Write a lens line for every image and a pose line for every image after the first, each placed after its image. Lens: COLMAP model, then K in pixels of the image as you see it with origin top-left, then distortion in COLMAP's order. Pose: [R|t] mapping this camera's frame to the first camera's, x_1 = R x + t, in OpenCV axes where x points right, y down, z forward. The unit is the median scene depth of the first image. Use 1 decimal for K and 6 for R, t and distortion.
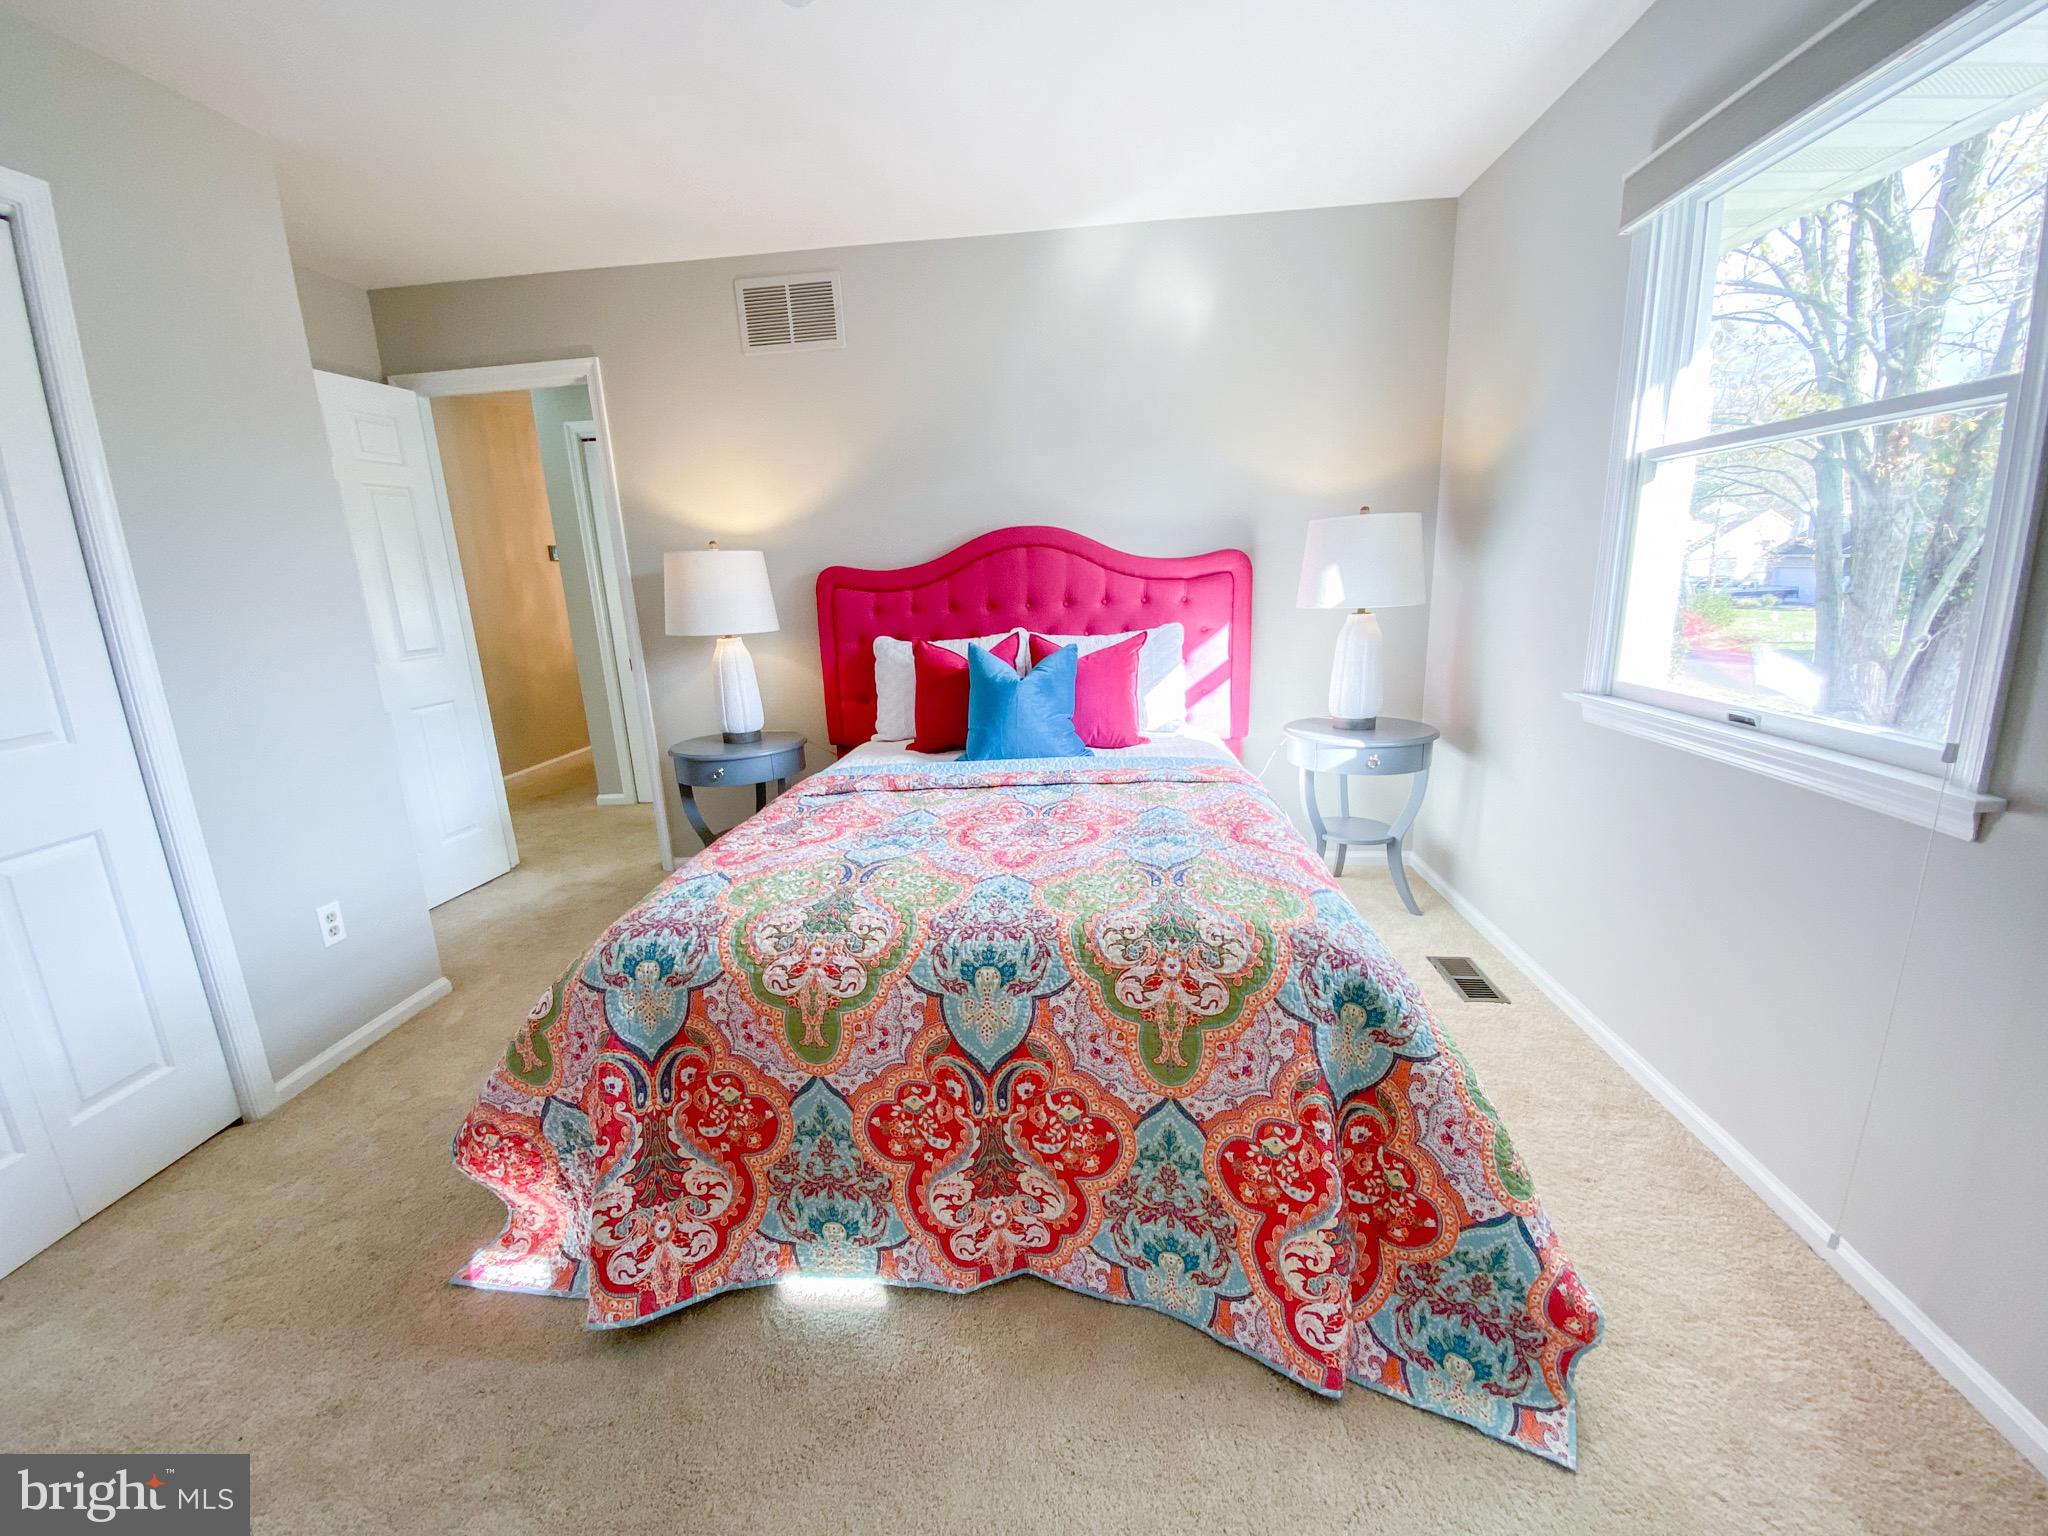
lens RADIAL K [[821.0, 0, 1002.8], [0, 821.0, 758.6], [0, 0, 1]] dist [0.009756, -0.012039]
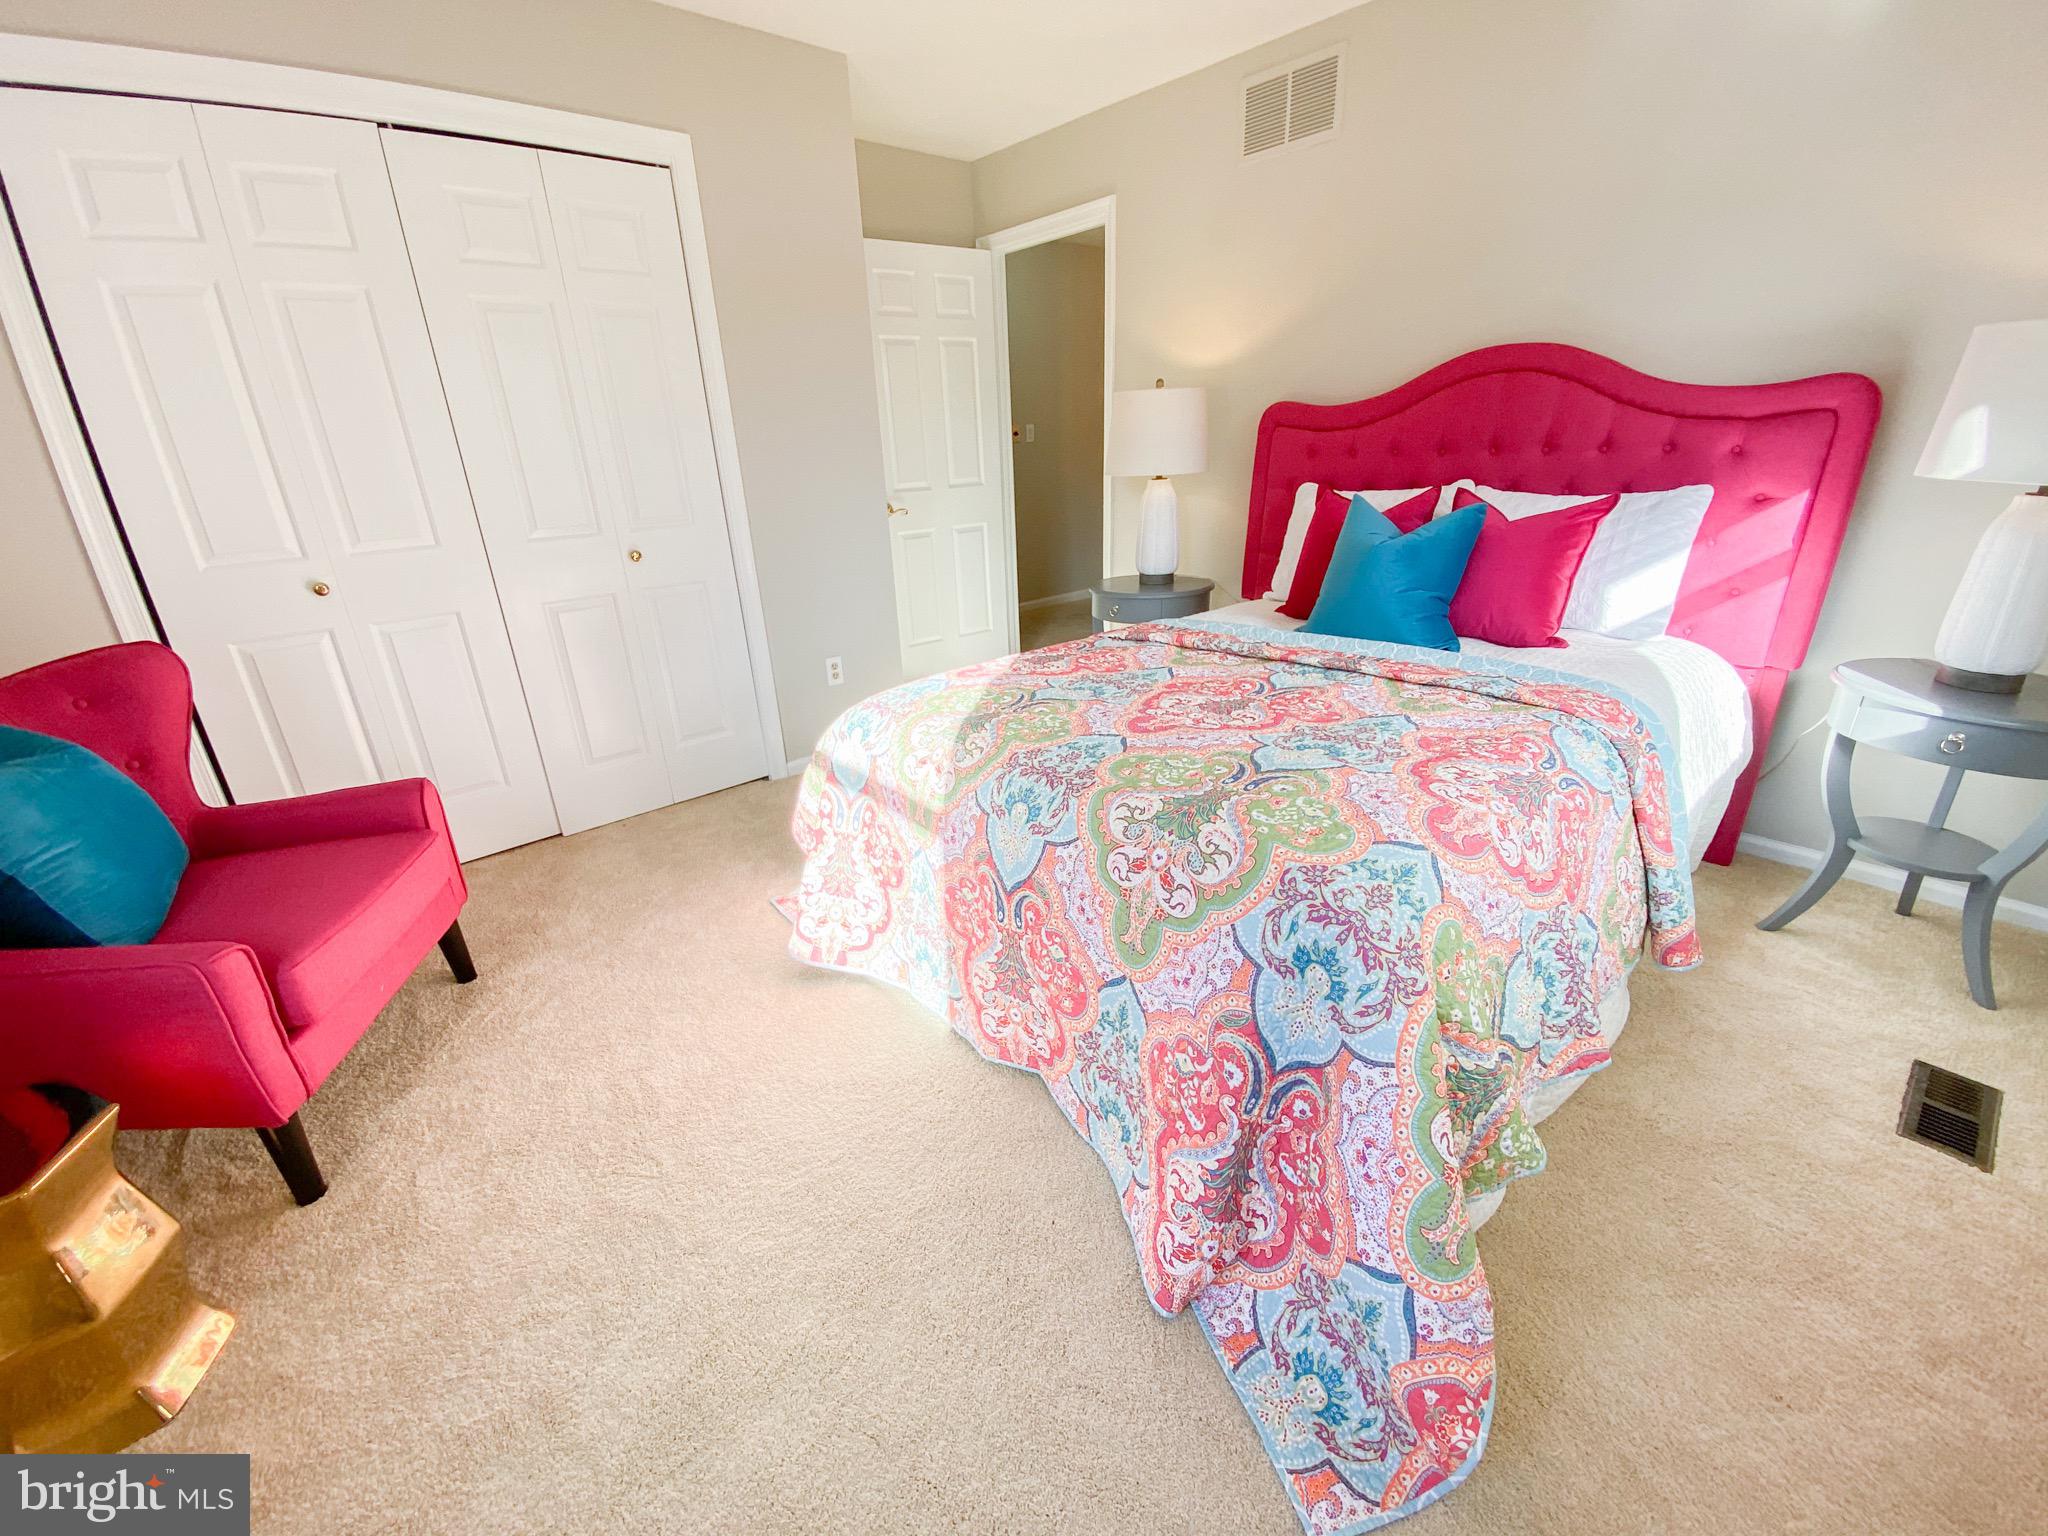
lens RADIAL K [[821.0, 0, 964.0], [0, 821.0, 742.6], [0, 0, 1]] dist [0.009756, -0.012039]
pose [[0.715375, 0.249561, -0.652654, 0.602445], [-0.135696, 0.965880, 0.220595, -0.054742], [0.685438, -0.069246, 0.724831, 0.146221]]
